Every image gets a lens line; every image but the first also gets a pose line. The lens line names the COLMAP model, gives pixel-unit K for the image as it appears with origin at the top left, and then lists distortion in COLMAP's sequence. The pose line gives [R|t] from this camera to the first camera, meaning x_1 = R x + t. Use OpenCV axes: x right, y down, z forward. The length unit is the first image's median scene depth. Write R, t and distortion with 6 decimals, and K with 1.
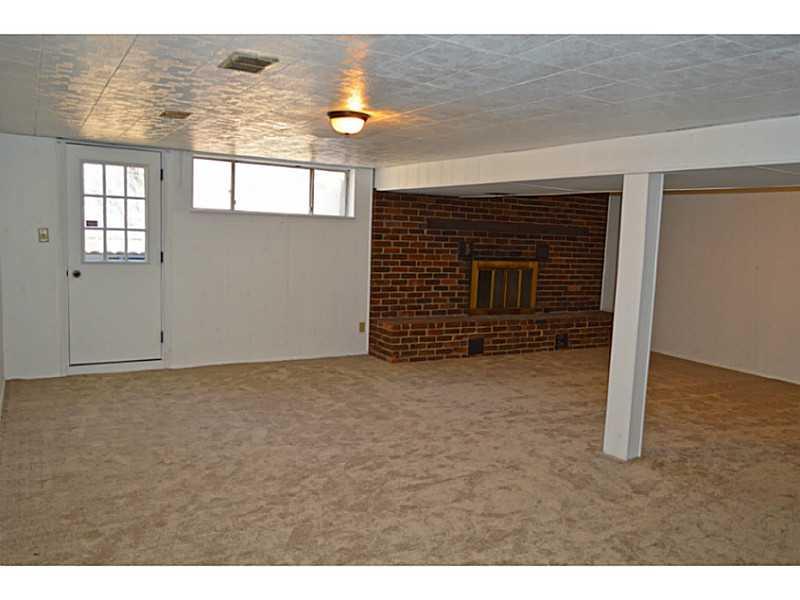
lens RADIAL K [[631.5, 0, 400.0], [0, 631.5, 300.0], [0, 0, 1]] dist [-0.013759, 0.003515]
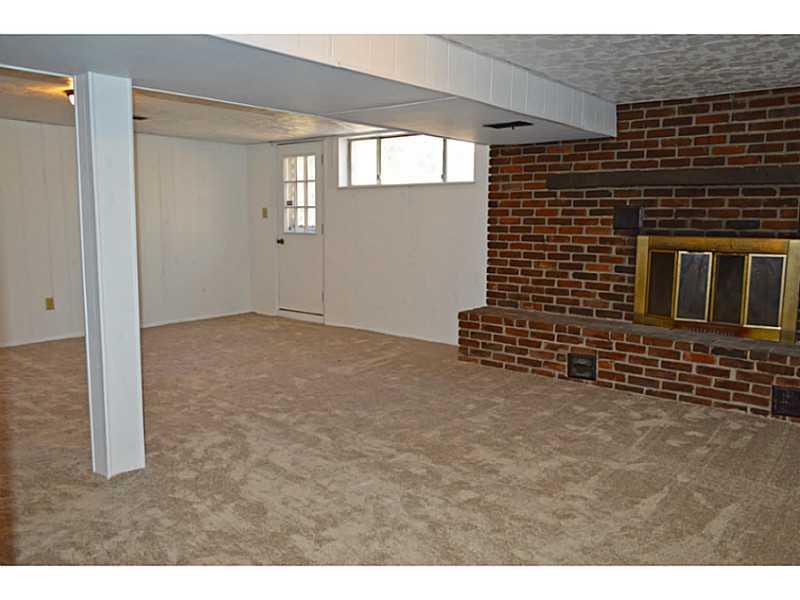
lens RADIAL K [[631.5, 0, 400.0], [0, 631.5, 300.0], [0, 0, 1]] dist [-0.013759, 0.003515]
pose [[0.347255, 0.086286, -0.933793, 0.660994], [-0.093578, 0.993976, 0.057047, -0.013833], [0.933090, 0.067573, 0.353238, 0.602630]]
